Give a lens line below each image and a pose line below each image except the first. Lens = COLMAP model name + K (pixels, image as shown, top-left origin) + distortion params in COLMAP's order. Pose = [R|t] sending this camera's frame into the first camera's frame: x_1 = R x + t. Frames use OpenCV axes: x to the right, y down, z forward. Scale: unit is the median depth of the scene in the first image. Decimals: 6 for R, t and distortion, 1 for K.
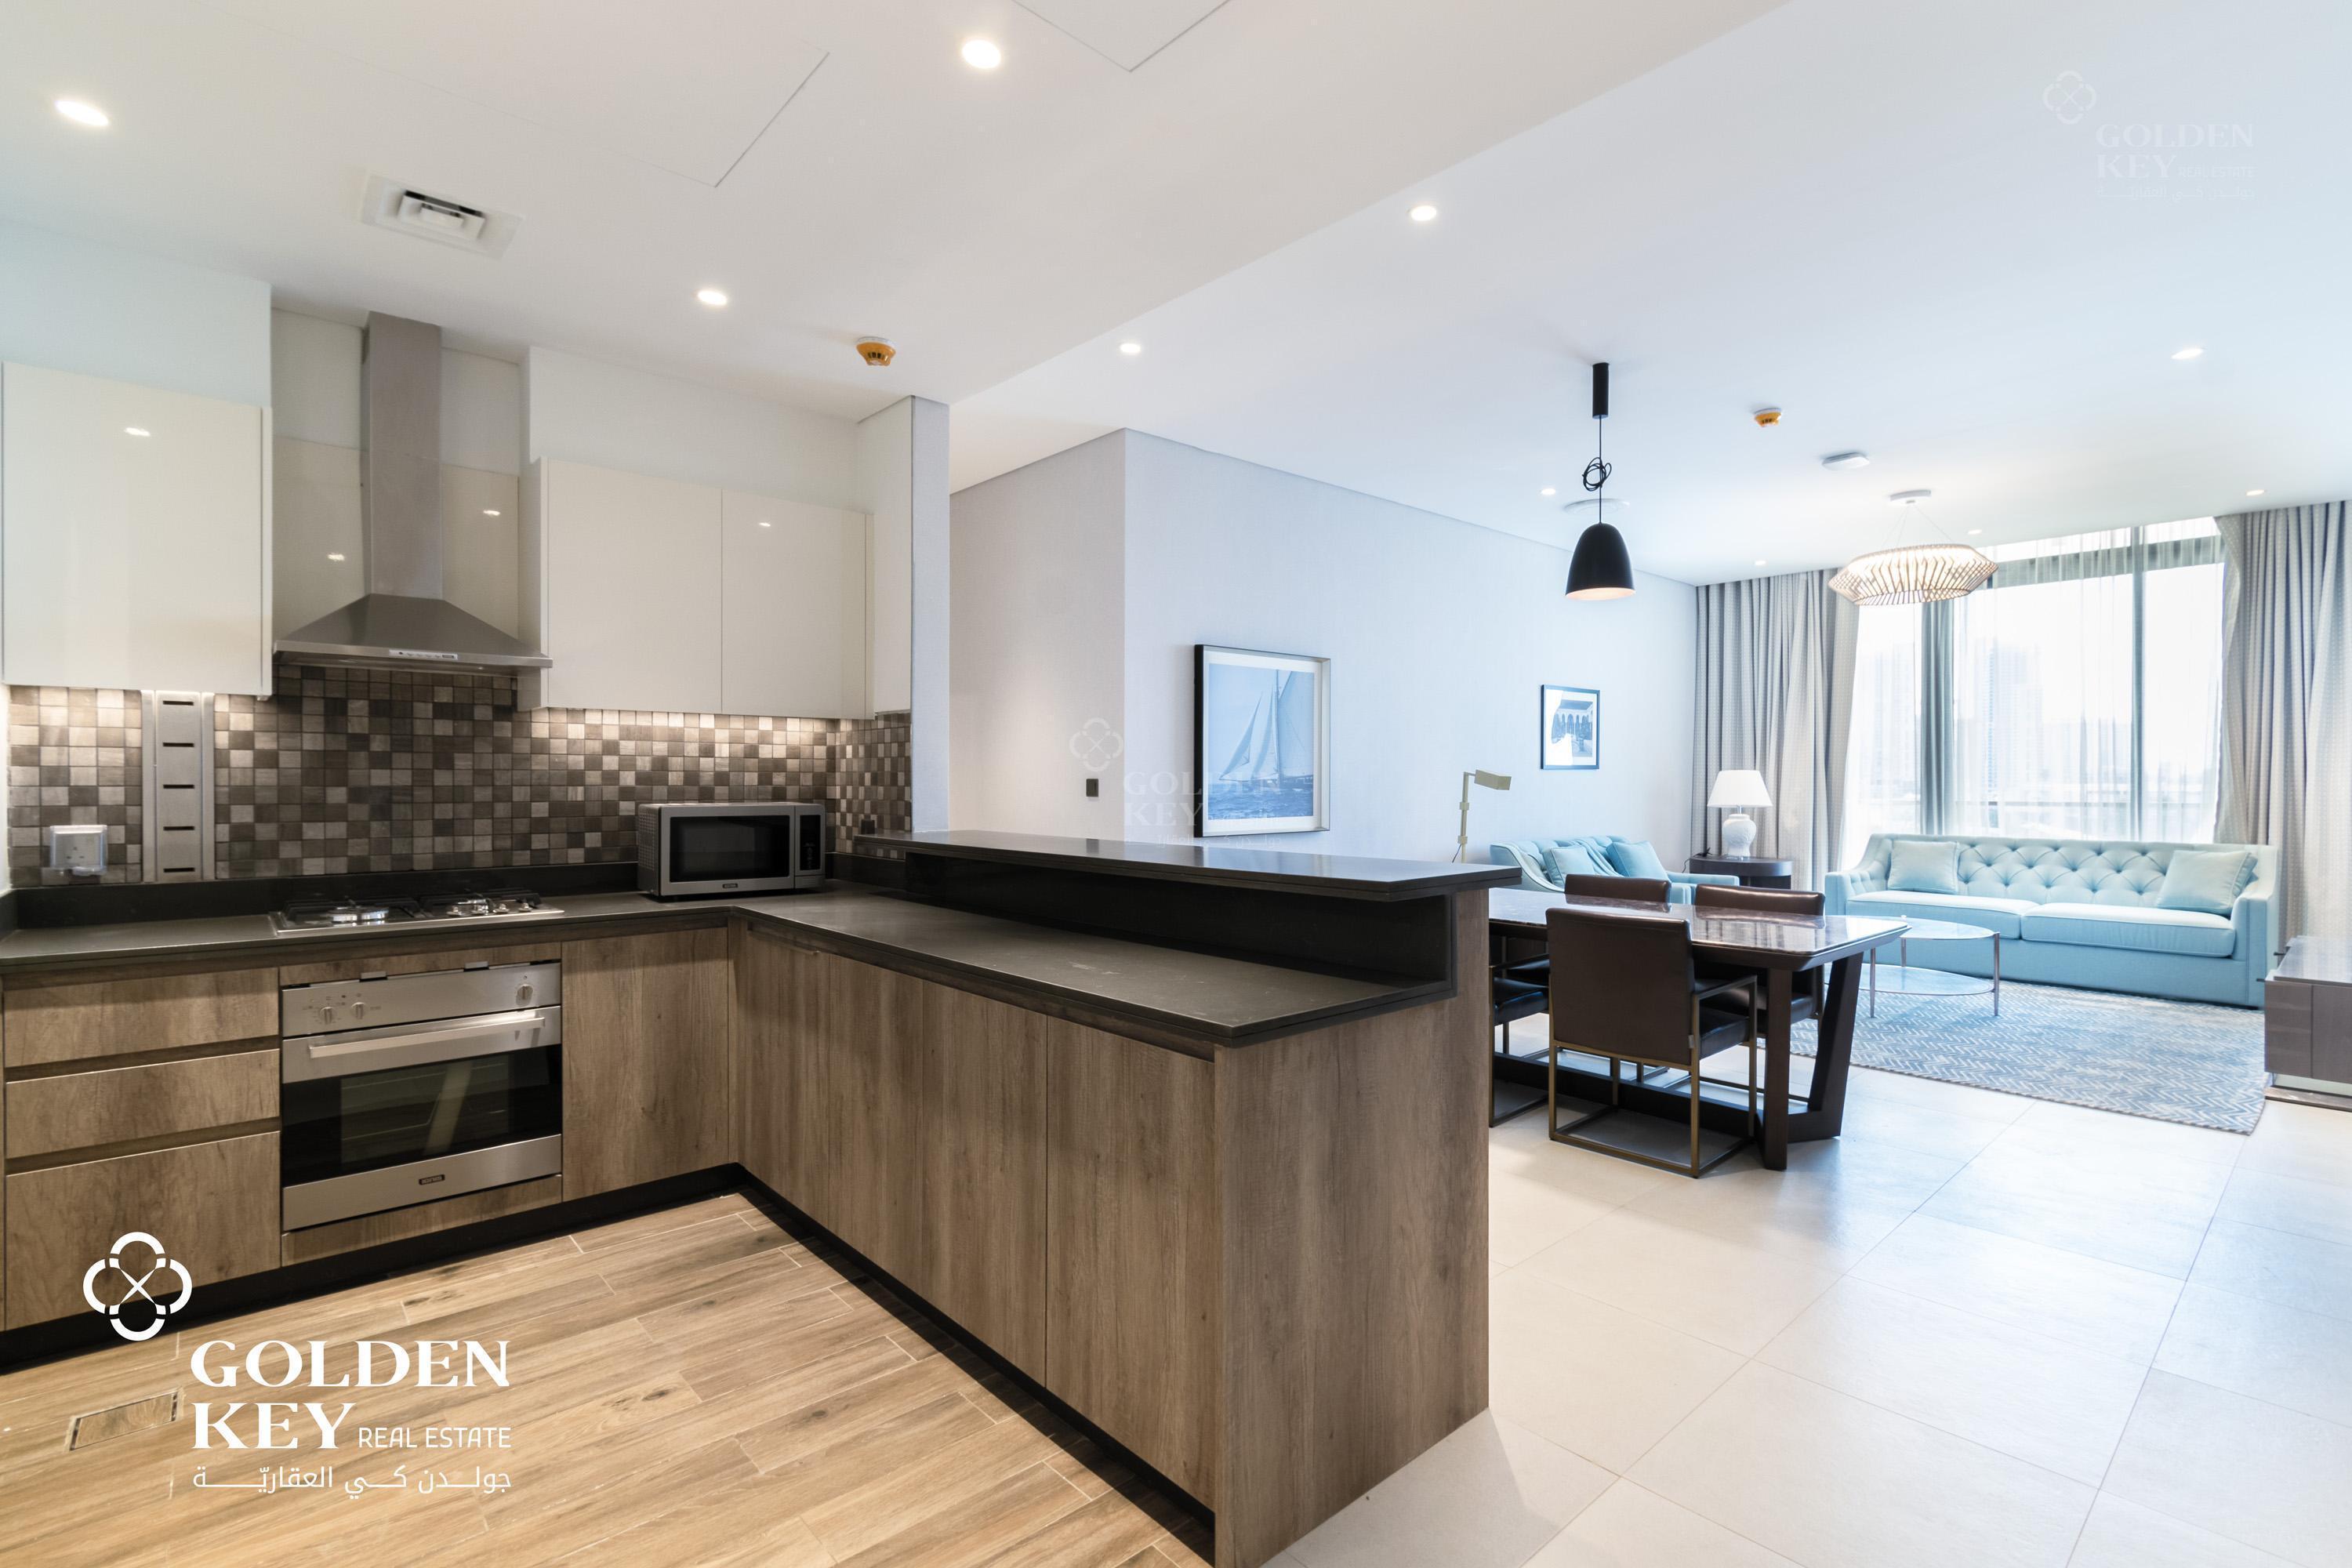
lens RADIAL K [[1042.2, 0, 1186.9], [0, 1042.2, 806.9], [0, 0, 1]] dist [0.005839, -0.003470]
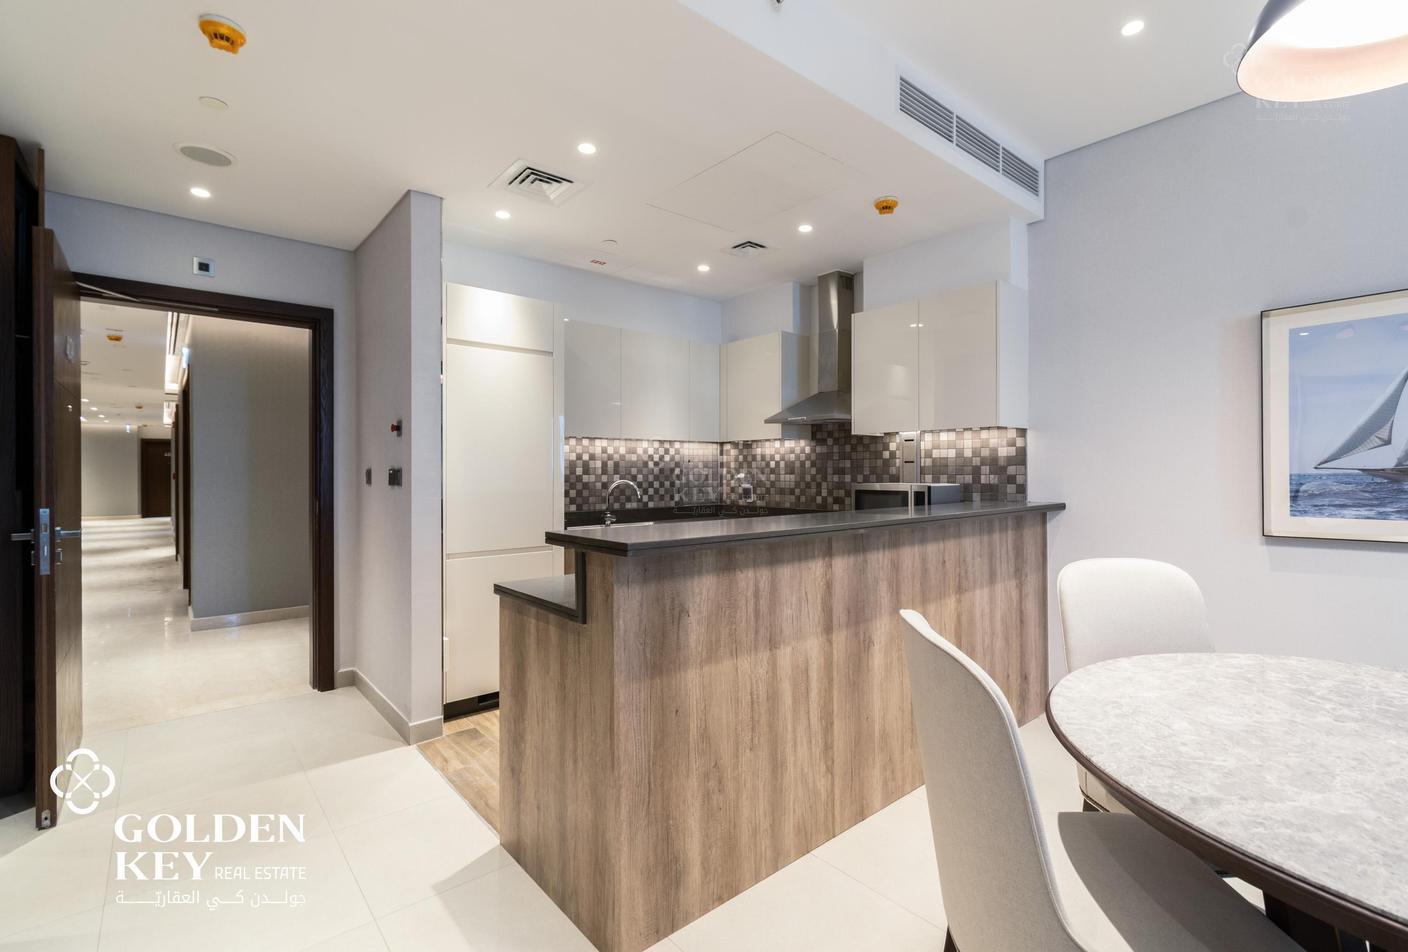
lens RADIAL K [[651.4, 0, 704.0], [0, 651.4, 470.9], [0, 0, 1]] dist [-0.005025, -0.000475]
pose [[-0.035424, -0.001389, -0.999371, 0.514362], [-0.019766, 0.999804, -0.000689, -0.013426], [0.999177, 0.019729, -0.035445, 0.515698]]
